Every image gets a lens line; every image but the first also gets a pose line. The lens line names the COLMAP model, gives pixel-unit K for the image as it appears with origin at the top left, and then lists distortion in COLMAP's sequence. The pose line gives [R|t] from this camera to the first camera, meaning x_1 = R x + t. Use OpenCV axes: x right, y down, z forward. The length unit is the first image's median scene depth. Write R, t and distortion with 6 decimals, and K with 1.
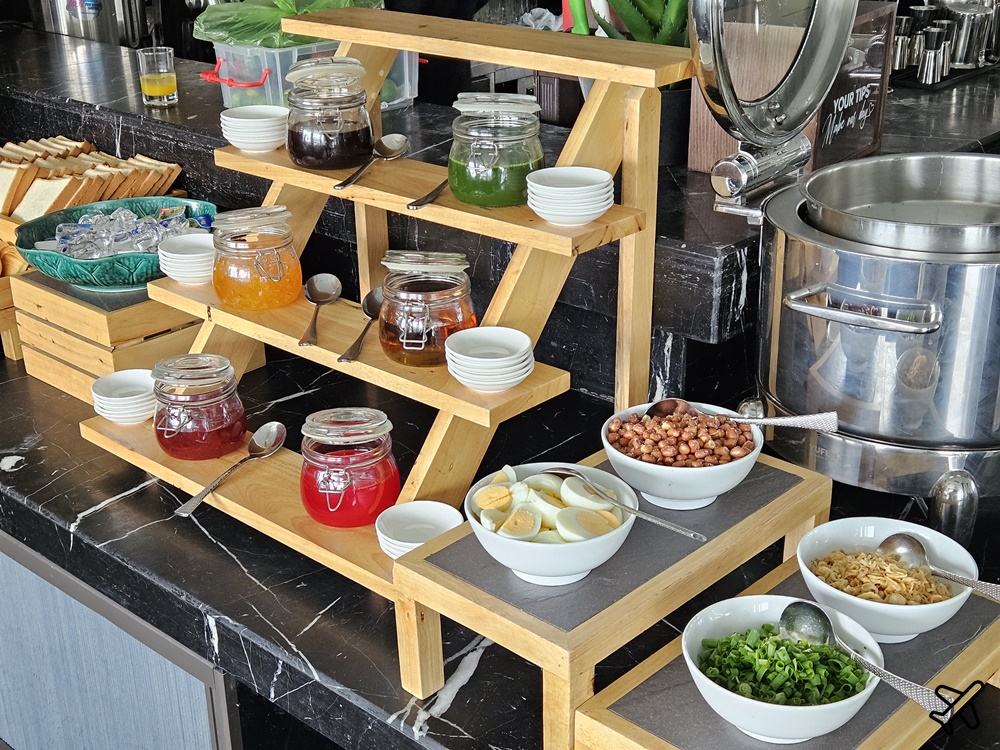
lens RADIAL K [[1276.3, 0, 498.6], [0, 1276.3, 376.4], [0, 0, 1]] dist [0.021273, 0.000000]
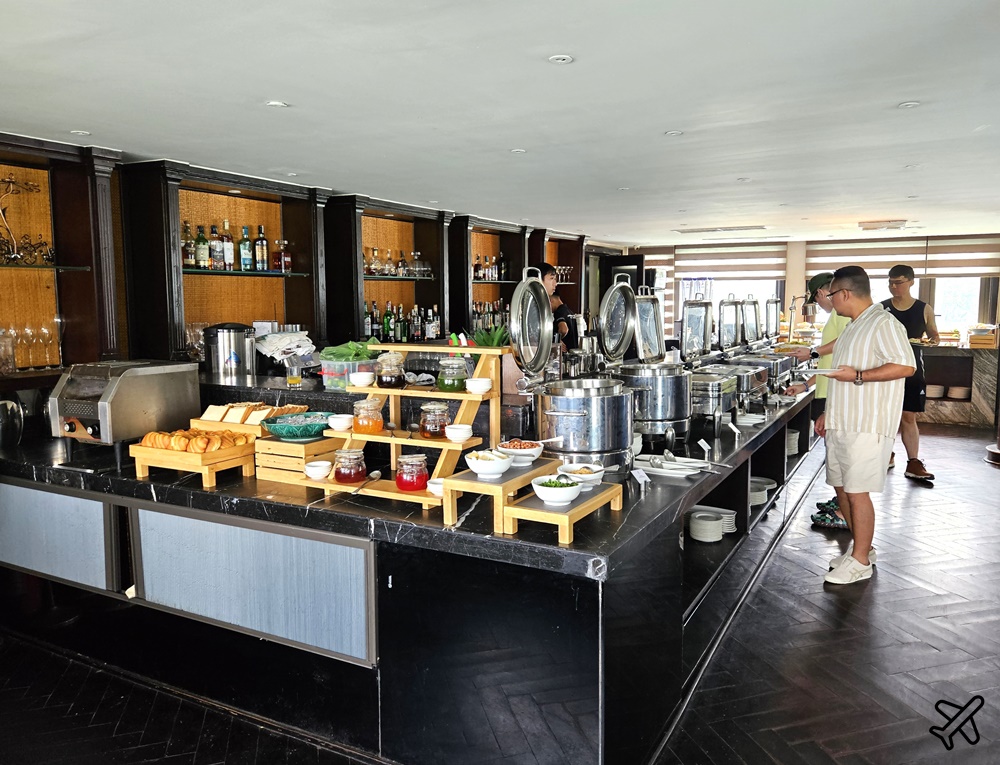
lens RADIAL K [[781.3, 0, 500.7], [0, 781.3, 381.0], [0, 0, 1]] dist [0.004816, 0.000544]
pose [[0.971878, -0.007133, 0.235376, -0.353347], [0.081891, 0.947392, -0.309421, 0.464298], [-0.220786, 0.319995, 0.921334, -0.863122]]
